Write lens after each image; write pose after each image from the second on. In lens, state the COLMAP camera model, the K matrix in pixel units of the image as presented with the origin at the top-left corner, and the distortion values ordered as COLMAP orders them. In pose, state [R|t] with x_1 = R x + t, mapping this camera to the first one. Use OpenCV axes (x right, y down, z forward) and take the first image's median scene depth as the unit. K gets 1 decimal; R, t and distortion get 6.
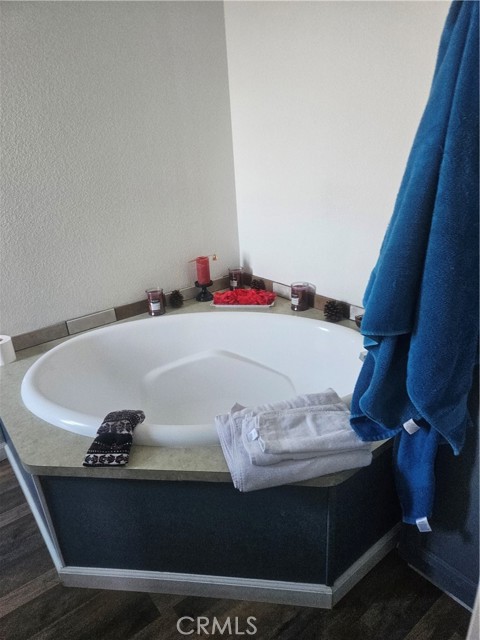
lens RADIAL K [[432.2, 0, 240.0], [0, 432.2, 320.0], [0, 0, 1]] dist [0.076154, -0.072139]
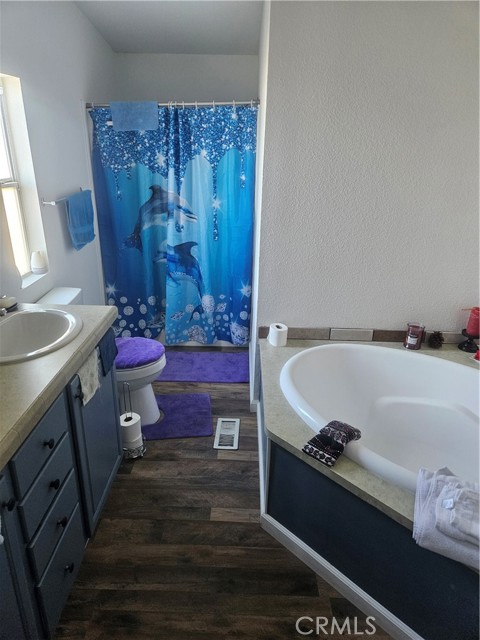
lens RADIAL K [[432.2, 0, 240.0], [0, 432.2, 320.0], [0, 0, 1]] dist [0.076154, -0.072139]
pose [[0.775274, 0.317241, -0.546176, 0.068531], [-0.313353, 0.943979, 0.103509, -0.091004], [0.548416, 0.090898, 0.831250, -0.172044]]
